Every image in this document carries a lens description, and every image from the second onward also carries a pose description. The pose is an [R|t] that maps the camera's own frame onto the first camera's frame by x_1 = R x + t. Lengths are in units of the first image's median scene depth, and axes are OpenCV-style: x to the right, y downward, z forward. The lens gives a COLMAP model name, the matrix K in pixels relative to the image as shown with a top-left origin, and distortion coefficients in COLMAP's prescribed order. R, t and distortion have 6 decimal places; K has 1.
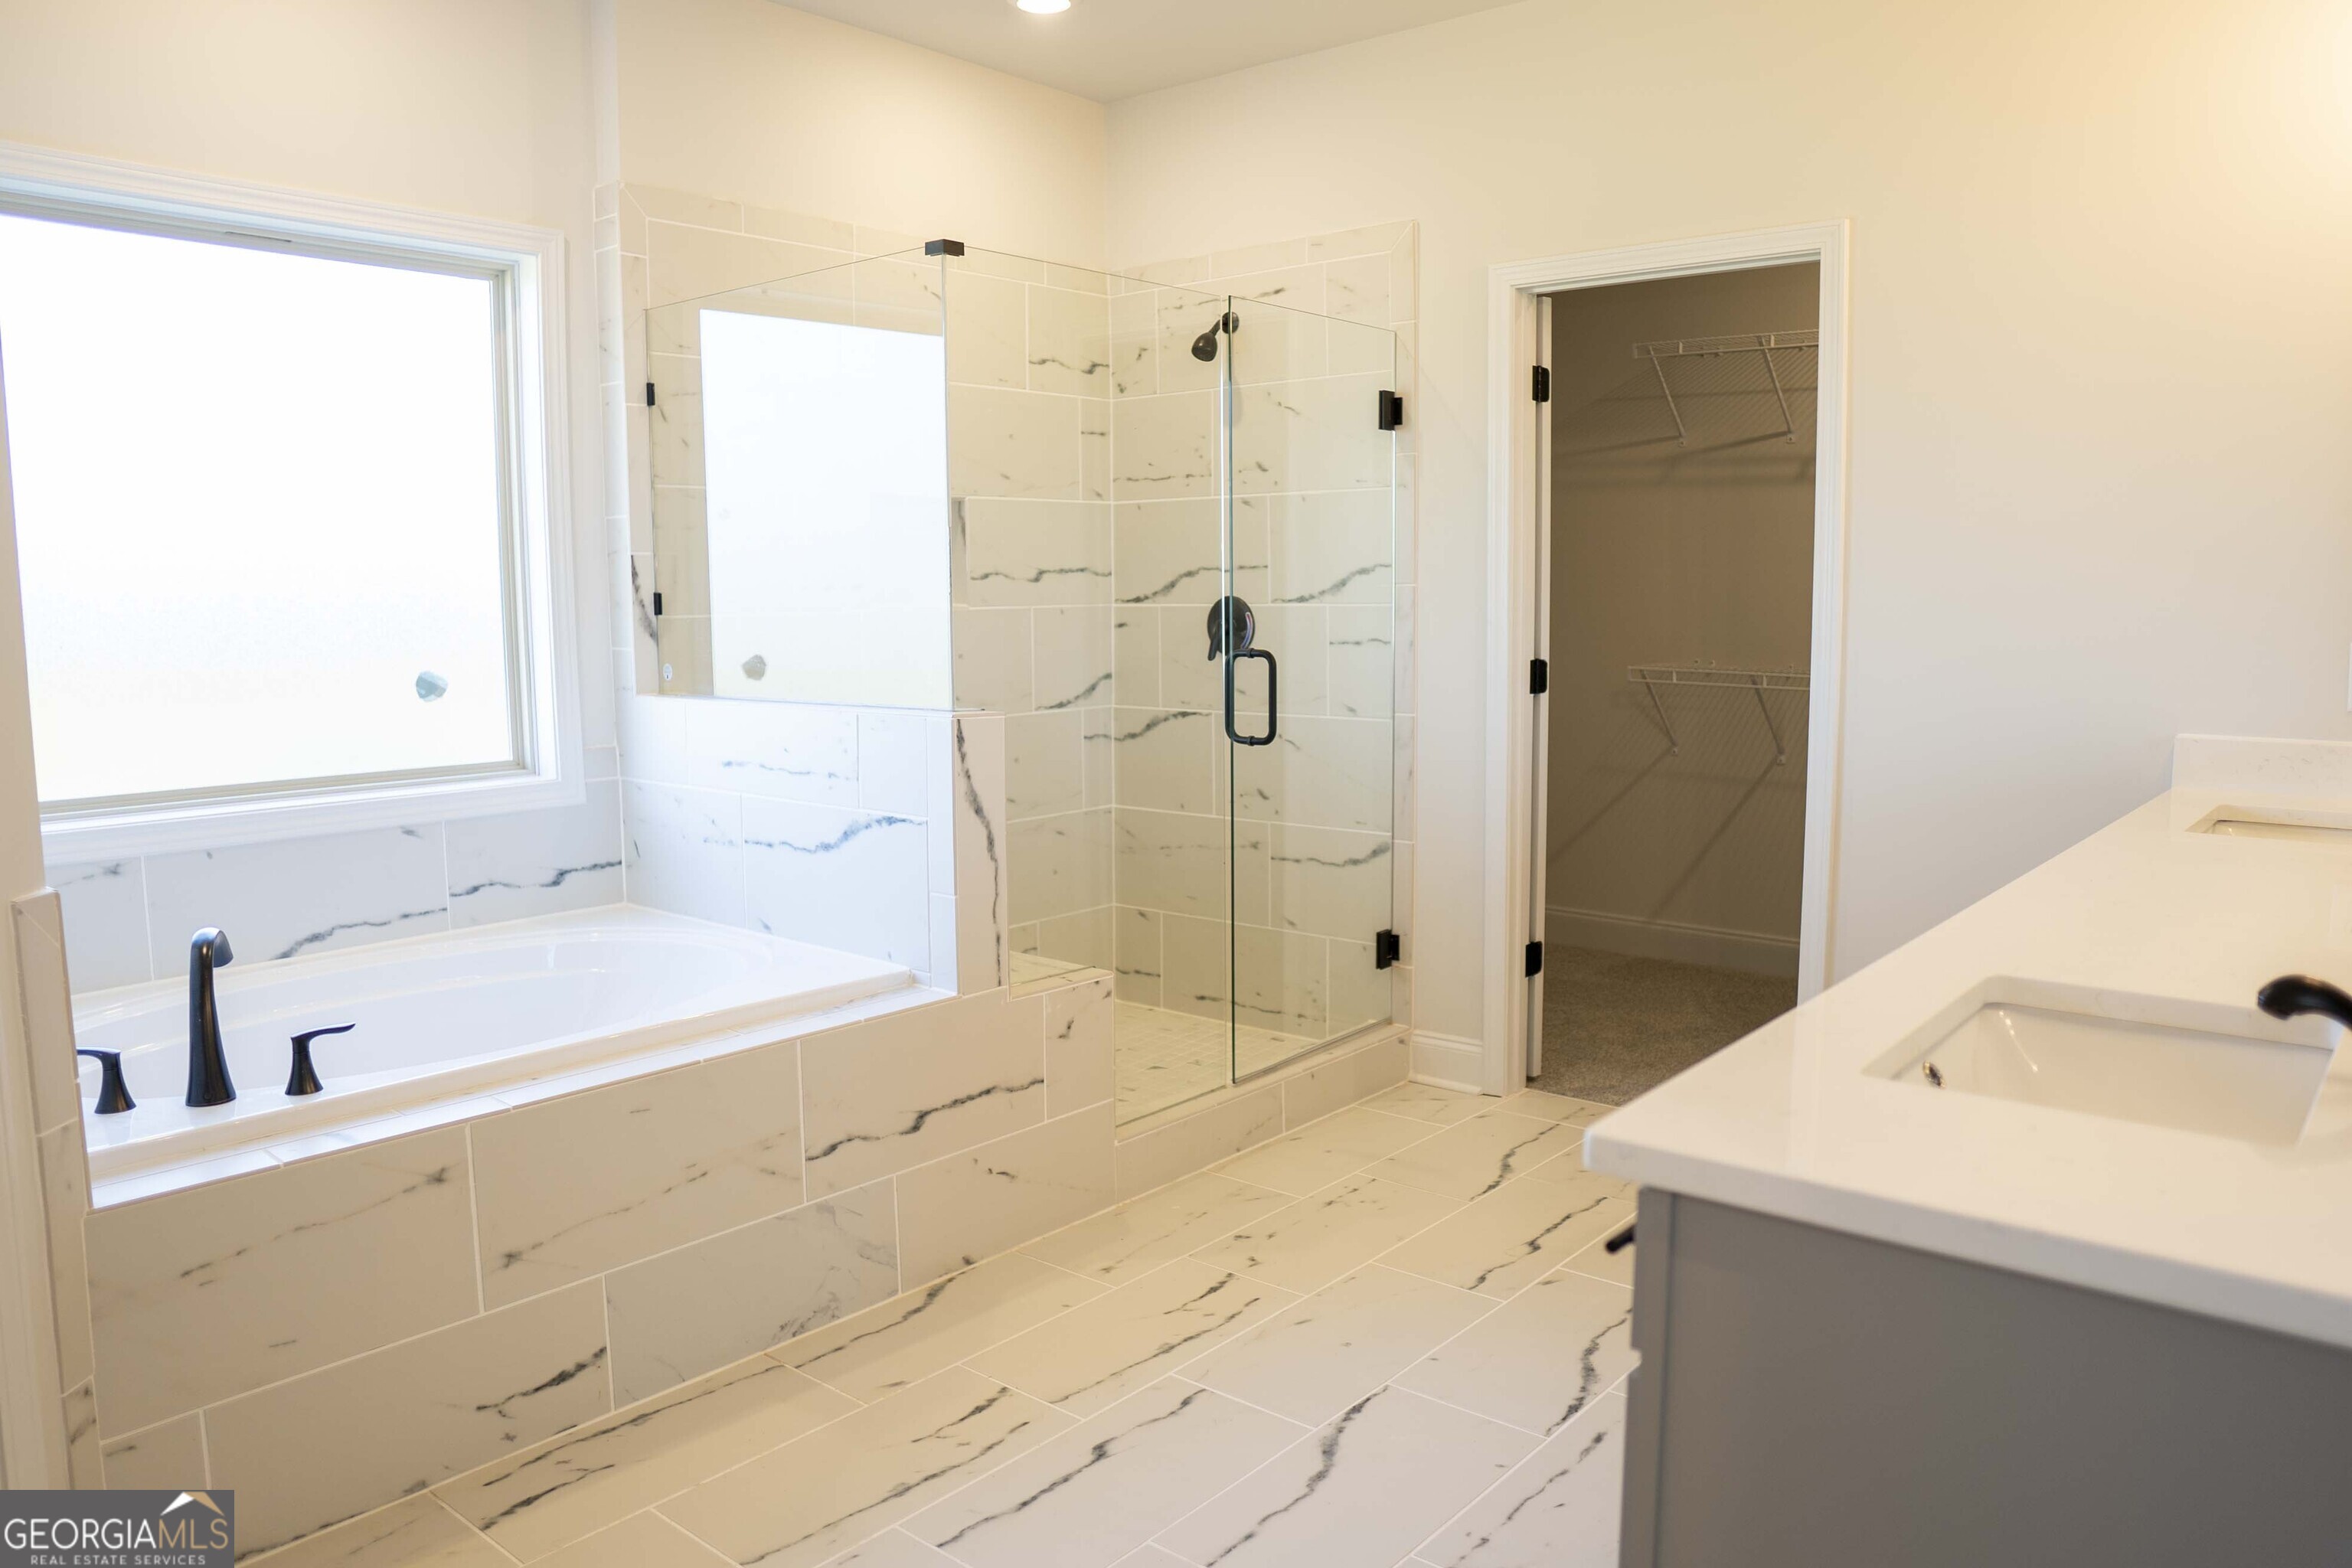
lens RADIAL K [[1657.1, 0, 1184.6], [0, 1657.1, 783.6], [0, 0, 1]] dist [-0.106467, 0.066351]
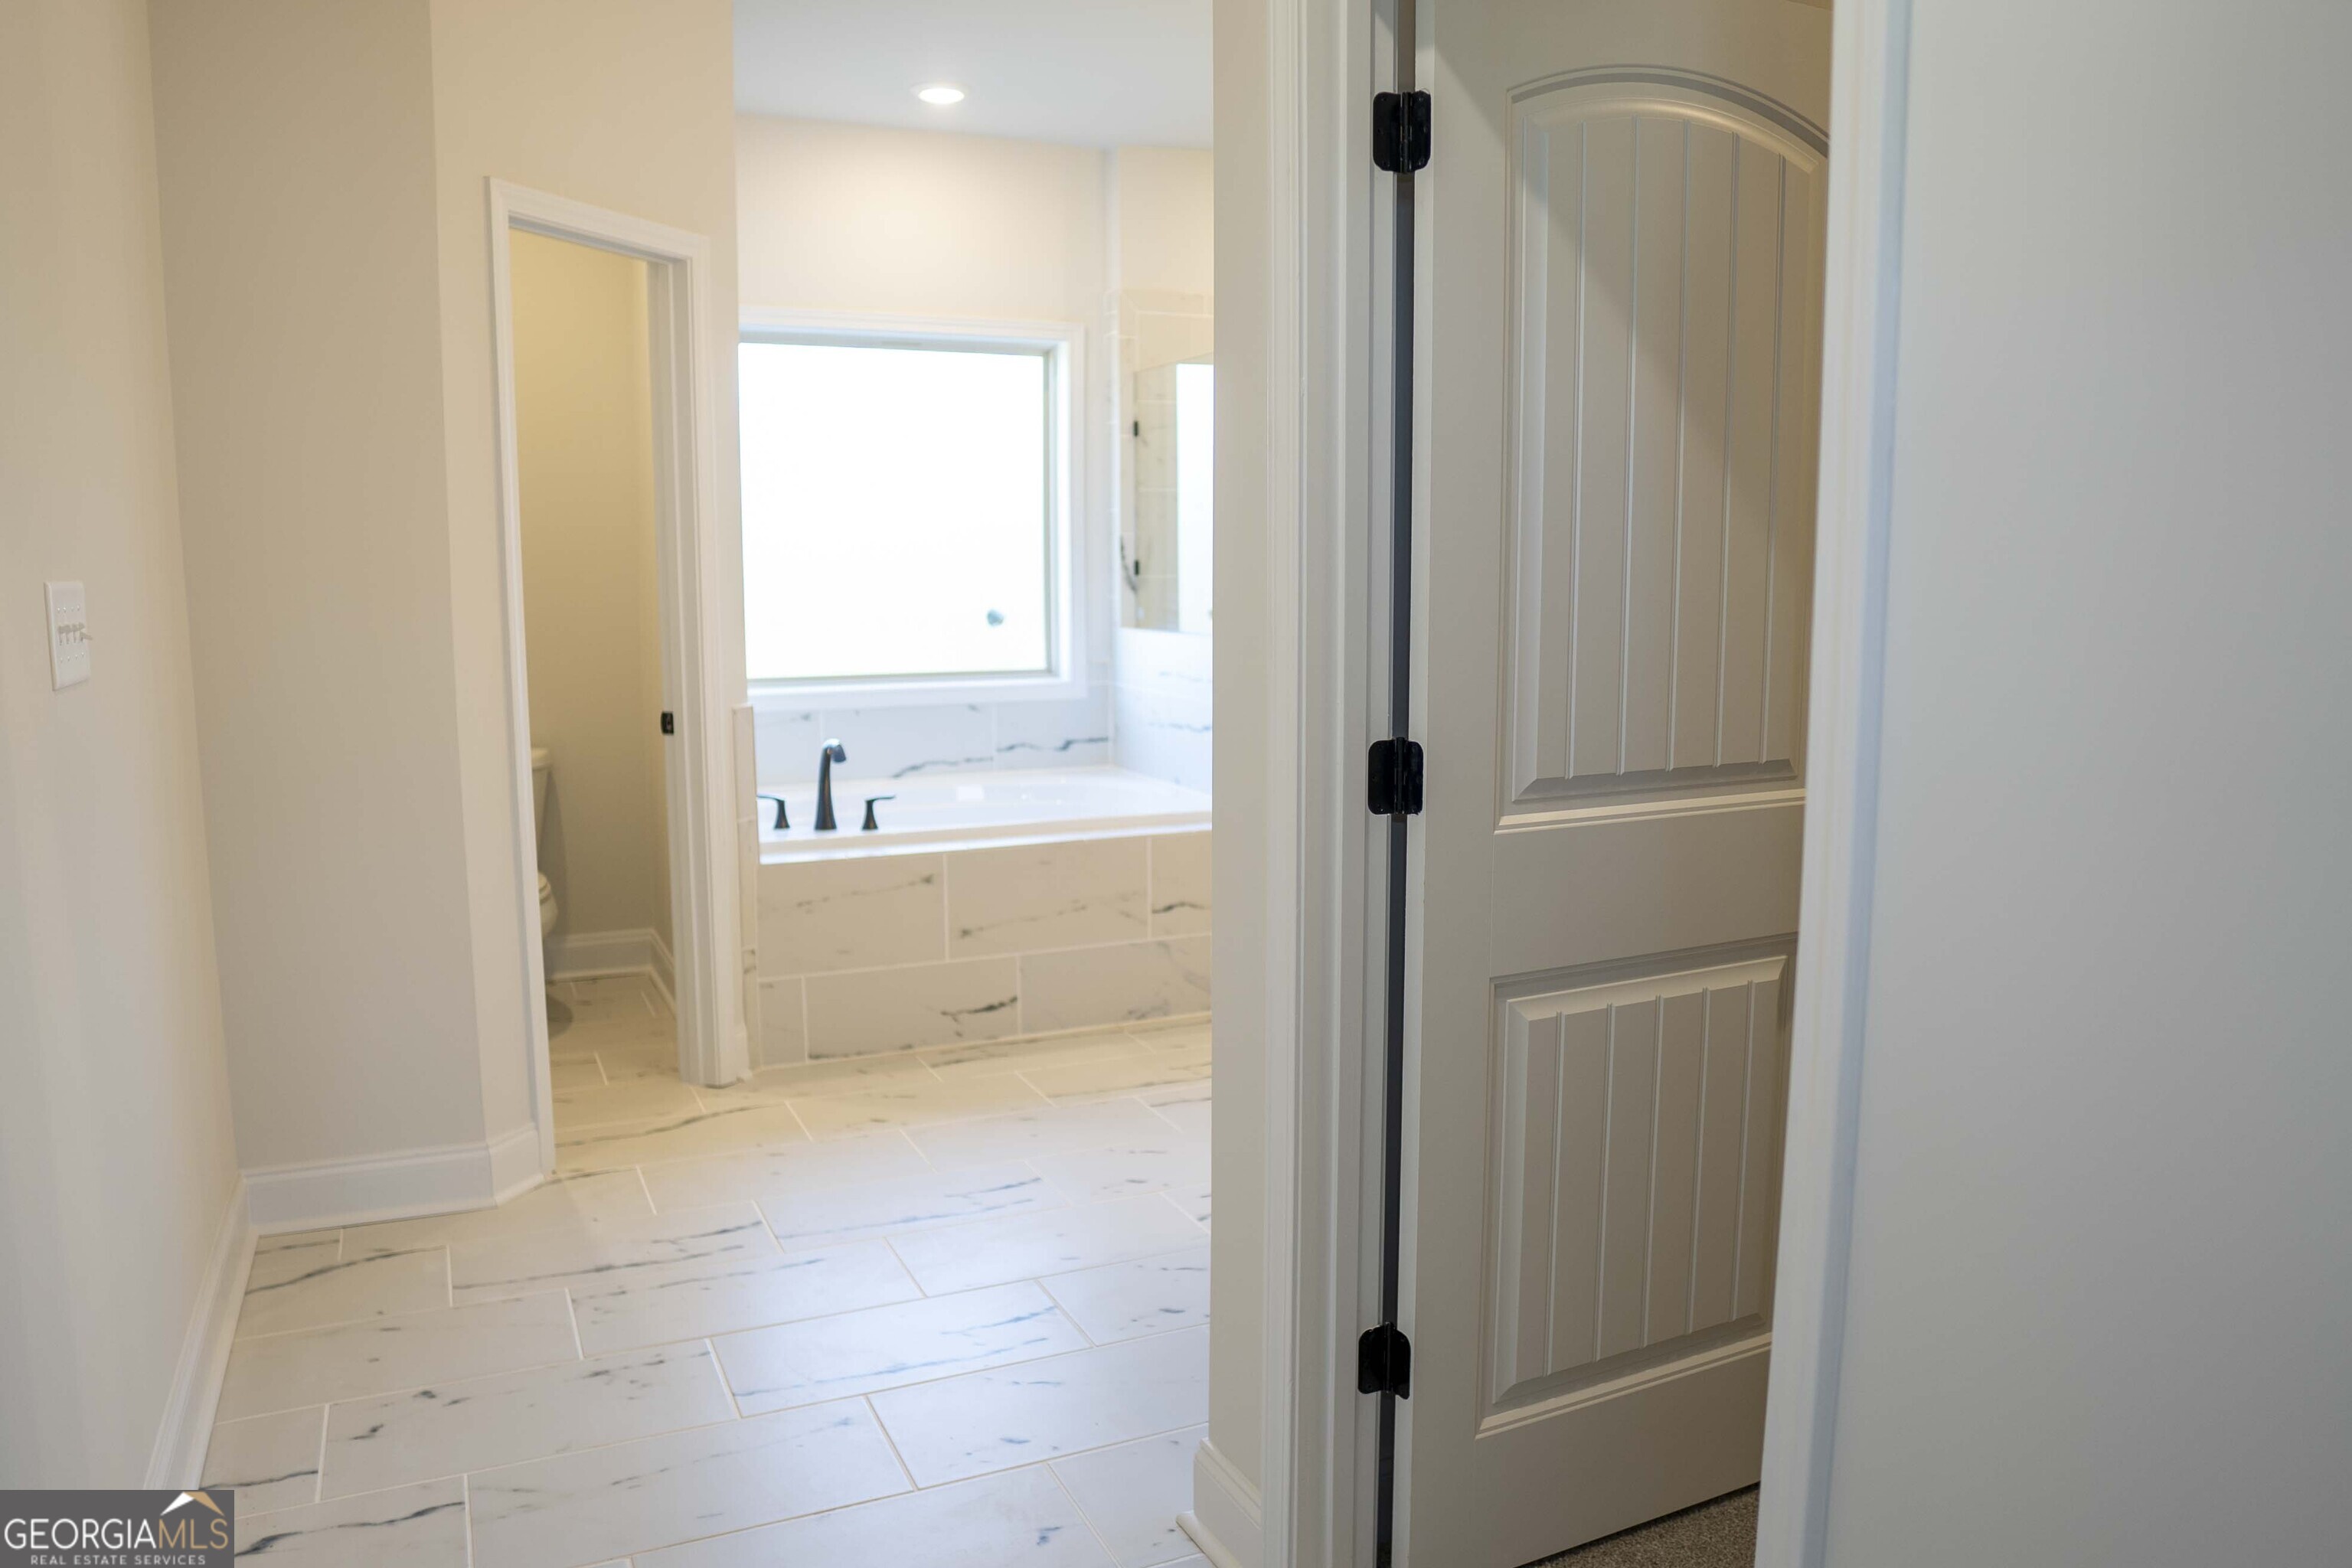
lens RADIAL K [[1657.1, 0, 1173.5], [0, 1657.1, 786.5], [0, 0, 1]] dist [-0.106467, 0.066351]
pose [[0.906816, 0.066192, -0.416297, 0.371647], [-0.055581, 0.997747, 0.037572, 0.033446], [0.417846, -0.010933, 0.908452, -0.387062]]
